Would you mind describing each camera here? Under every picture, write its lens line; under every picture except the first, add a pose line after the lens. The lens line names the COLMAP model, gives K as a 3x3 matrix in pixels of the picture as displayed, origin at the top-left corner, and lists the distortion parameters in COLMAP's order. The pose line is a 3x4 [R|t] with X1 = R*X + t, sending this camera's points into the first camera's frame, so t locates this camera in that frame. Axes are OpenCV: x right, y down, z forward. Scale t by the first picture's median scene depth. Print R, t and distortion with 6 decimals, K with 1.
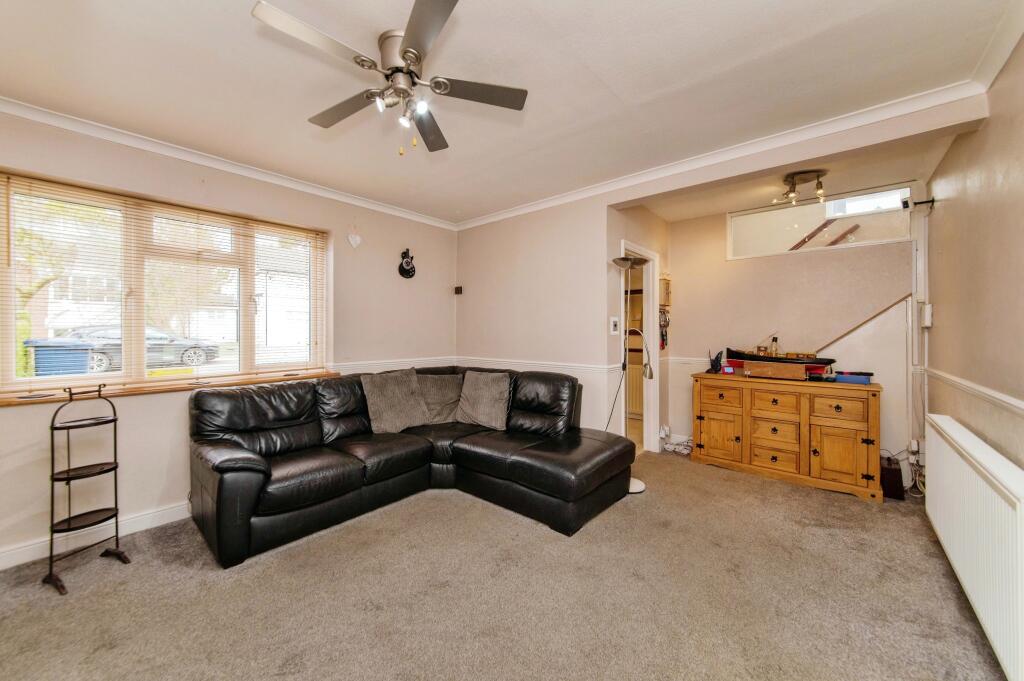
lens RADIAL K [[373.1, 0, 509.4], [0, 373.1, 334.5], [0, 0, 1]] dist [0.000245, 0.000033]
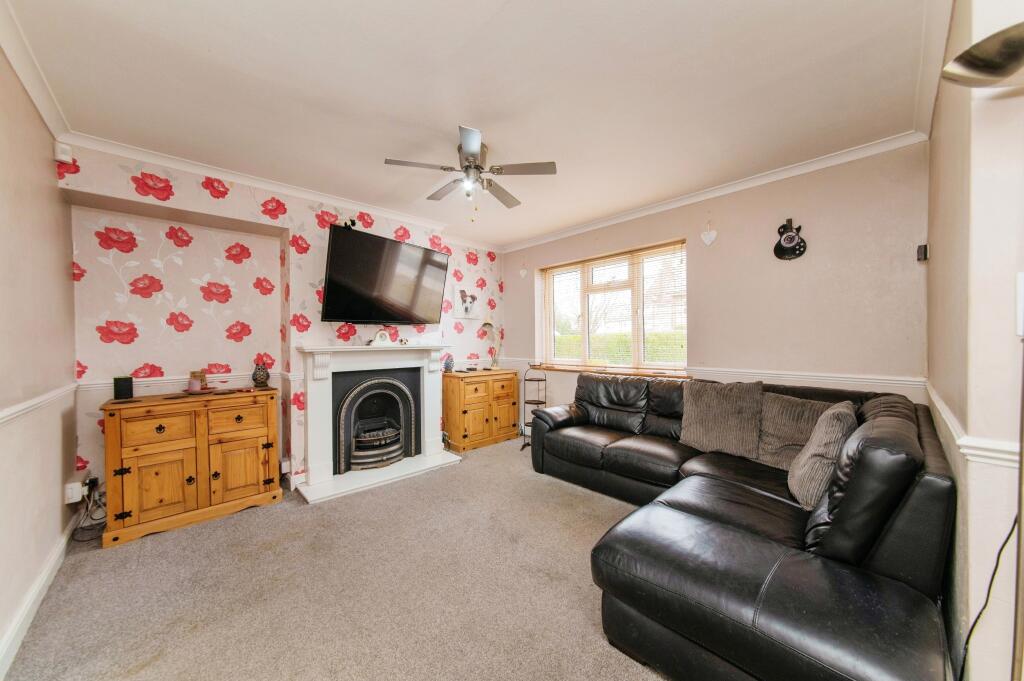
lens RADIAL K [[372.2, 0, 511.5], [0, 372.2, 346.0], [0, 0, 1]] dist [0.000585, 0.000132]
pose [[-0.101313, 0.016084, -0.994725, 0.544982], [0.000707, 0.999870, 0.016096, 0.004069], [0.994854, 0.000928, -0.101312, 0.587405]]
